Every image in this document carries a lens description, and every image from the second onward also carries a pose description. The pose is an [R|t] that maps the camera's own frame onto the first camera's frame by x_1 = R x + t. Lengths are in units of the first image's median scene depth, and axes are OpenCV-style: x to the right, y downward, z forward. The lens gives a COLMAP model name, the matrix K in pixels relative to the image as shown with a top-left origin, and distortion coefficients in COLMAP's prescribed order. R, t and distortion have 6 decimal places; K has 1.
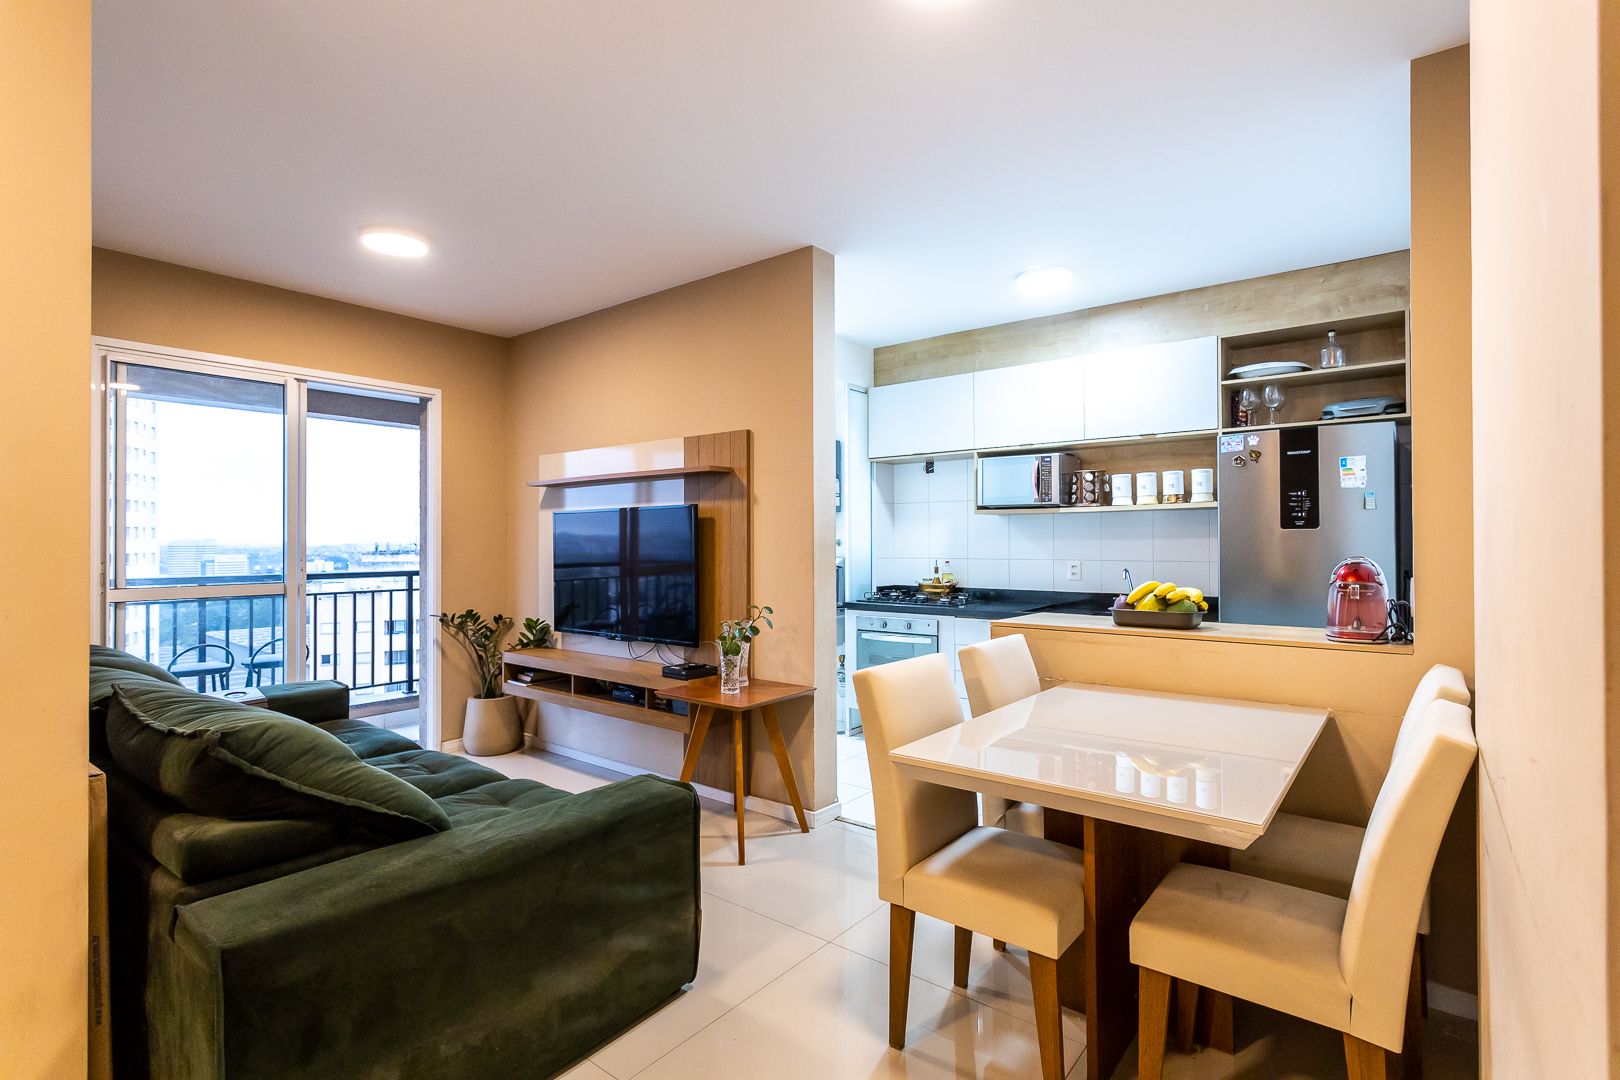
lens RADIAL K [[779.3, 0, 804.8], [0, 779.3, 536.3], [0, 0, 1]] dist [0.001676, 0.003052]
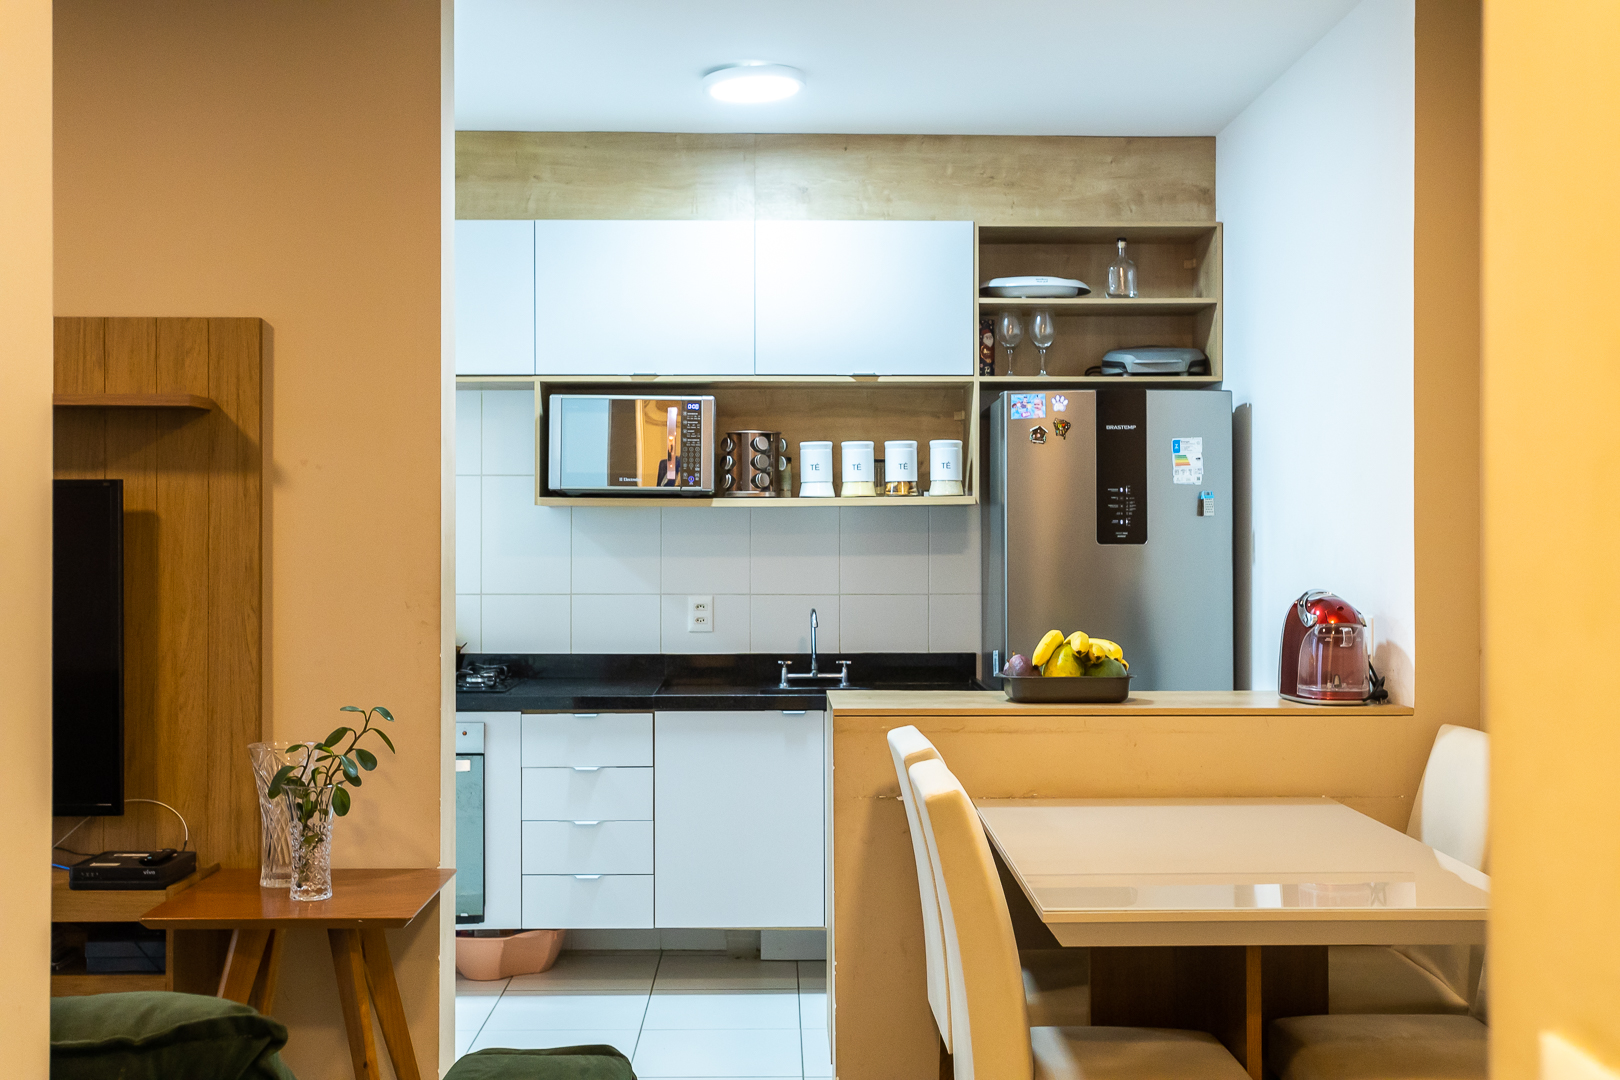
lens RADIAL K [[1817.8, 0, 823.3], [0, 1817.8, 541.2], [0, 0, 1]] dist [0.036275, 0.000000]
pose [[0.769859, 0.003050, 0.638207, -0.451455], [-0.007505, 0.999963, 0.004274, -0.013968], [-0.638170, -0.008081, 0.769853, -0.016102]]
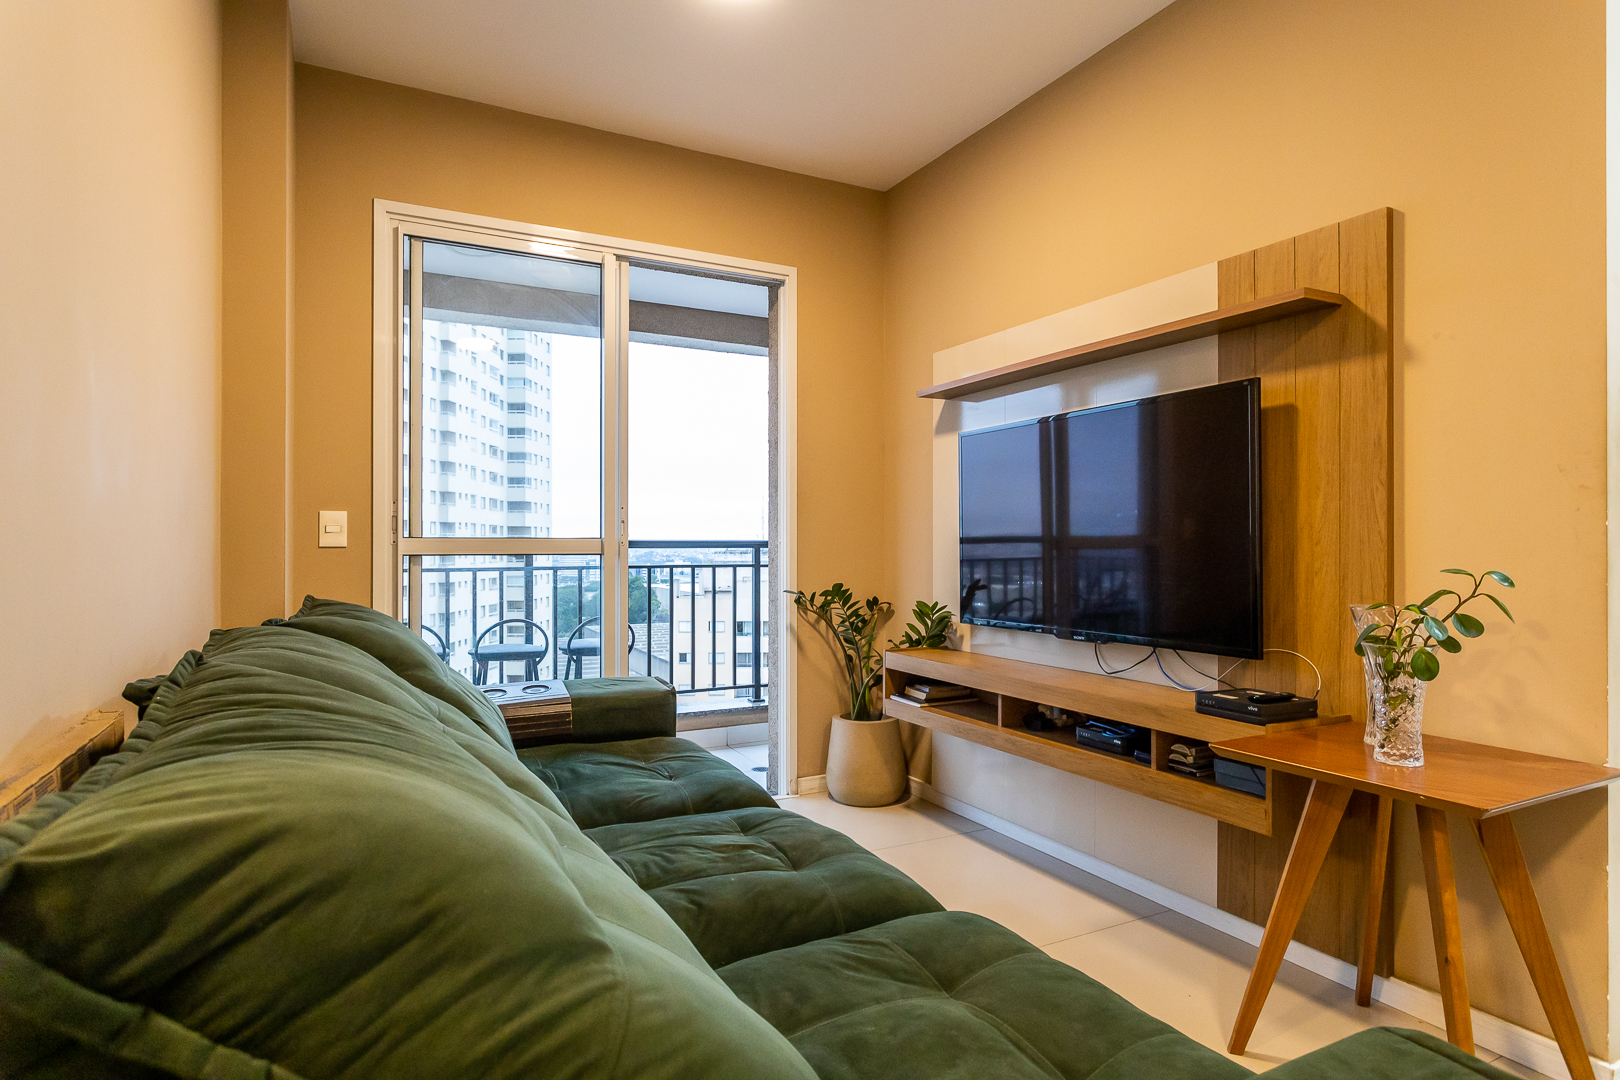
lens RADIAL K [[882.2, 0, 798.2], [0, 882.2, 539.7], [0, 0, 1]] dist [-0.002841, 0.001404]
pose [[0.911948, 0.000494, -0.410306, -0.165607], [0.000209, 0.999999, 0.001668, 0.059365], [0.410307, -0.001607, 0.911946, 0.329429]]
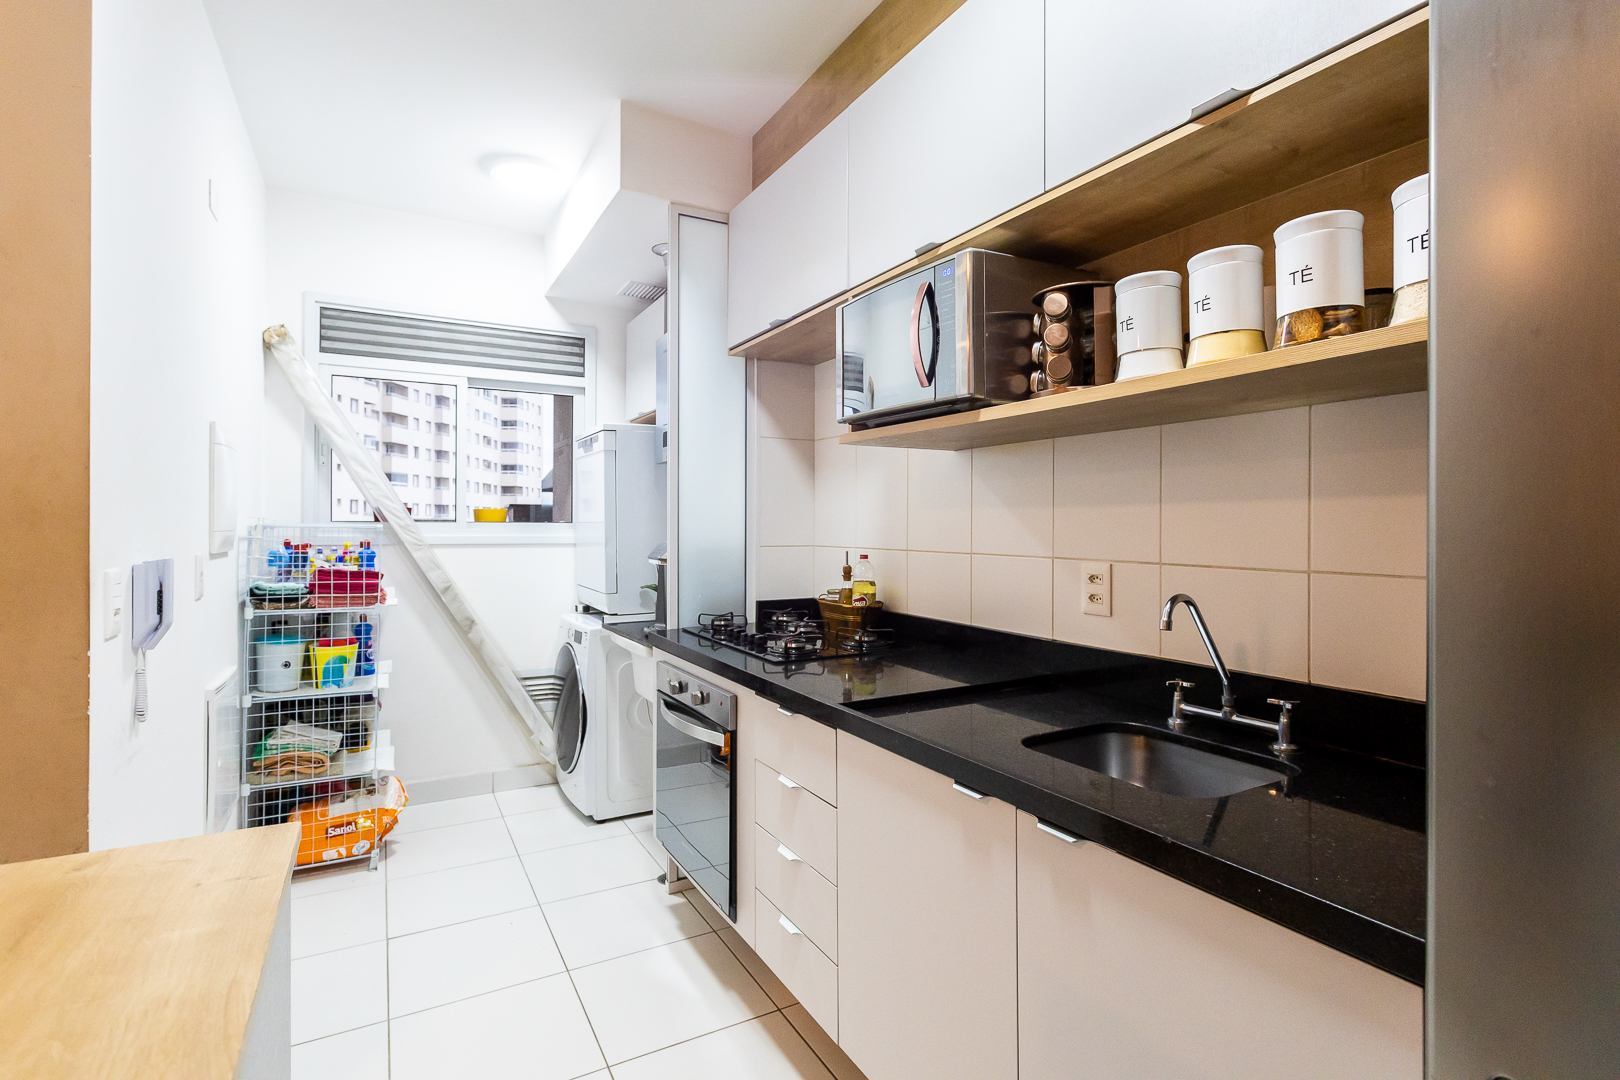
lens RADIAL K [[779.3, 0, 808.6], [0, 779.3, 524.0], [0, 0, 1]] dist [0.001676, 0.003052]
pose [[0.921506, 0.005762, -0.388322, 0.424974], [-0.003490, 0.999972, 0.006555, 0.013608], [0.388349, -0.004685, 0.921500, 0.712919]]
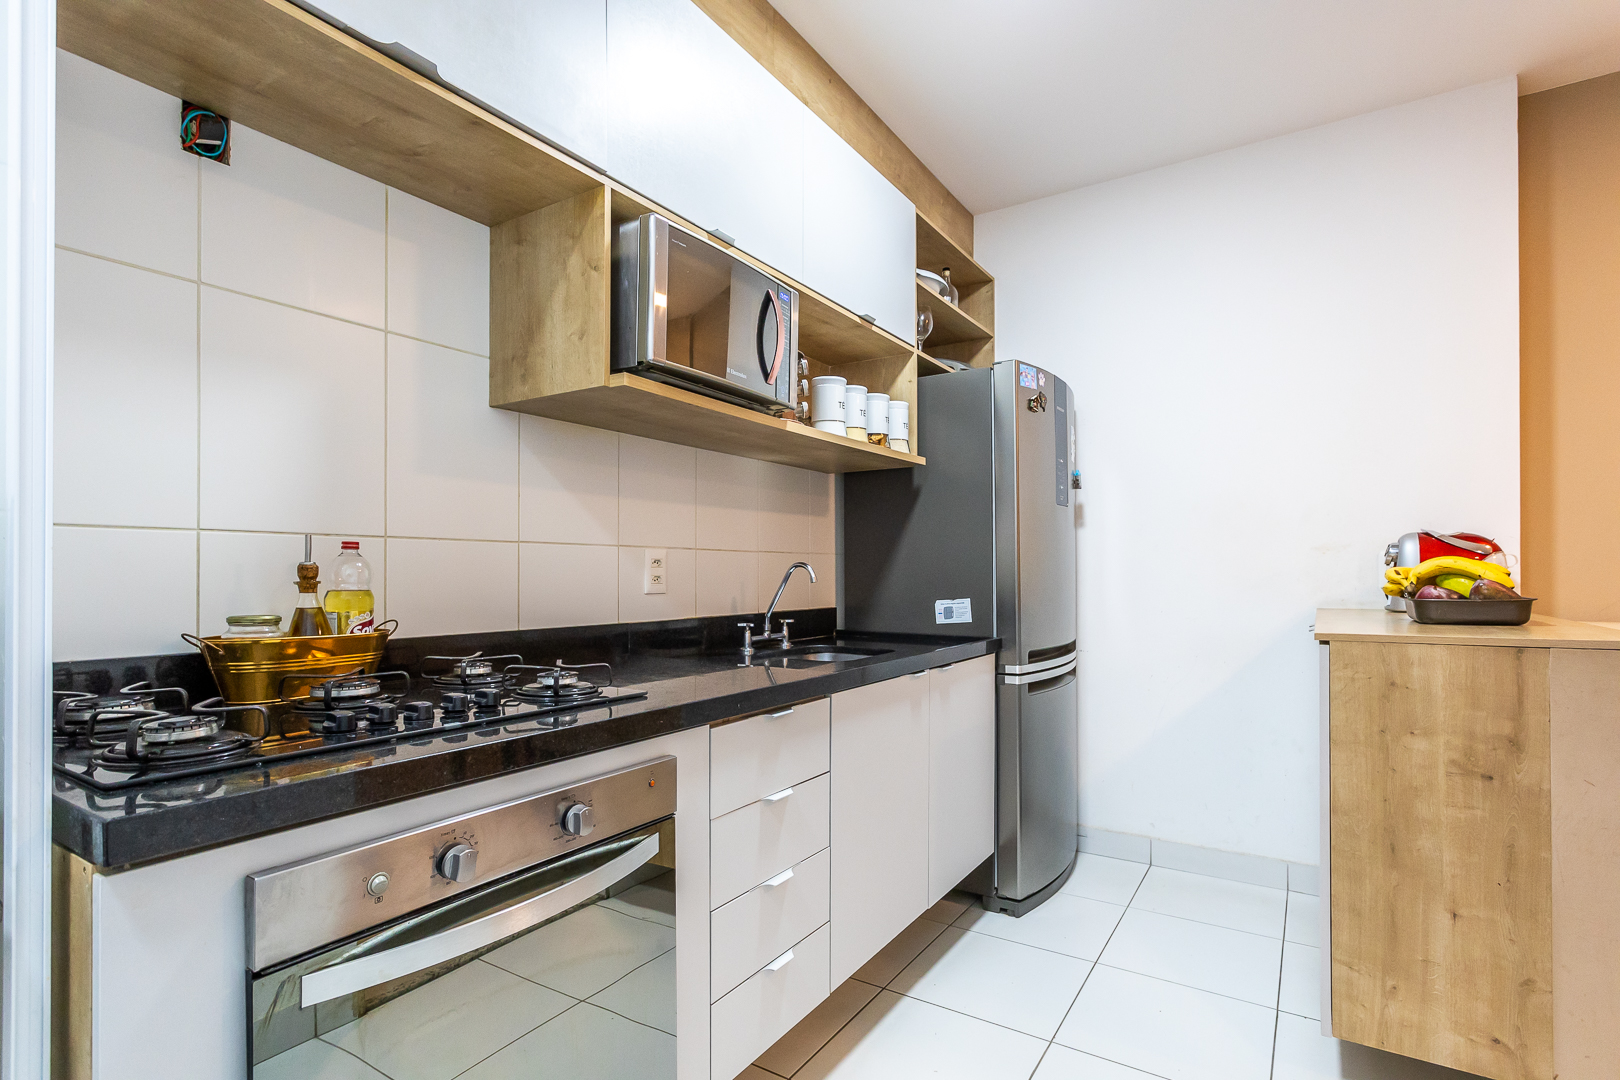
lens RADIAL K [[779.3, 0, 818.7], [0, 779.3, 568.6], [0, 0, 1]] dist [0.001676, 0.003052]
pose [[-0.099954, 0.011312, 0.994928, -0.110489], [-0.003134, 0.999927, -0.011683, 0.055183], [-0.994987, -0.004286, -0.099911, 1.115233]]
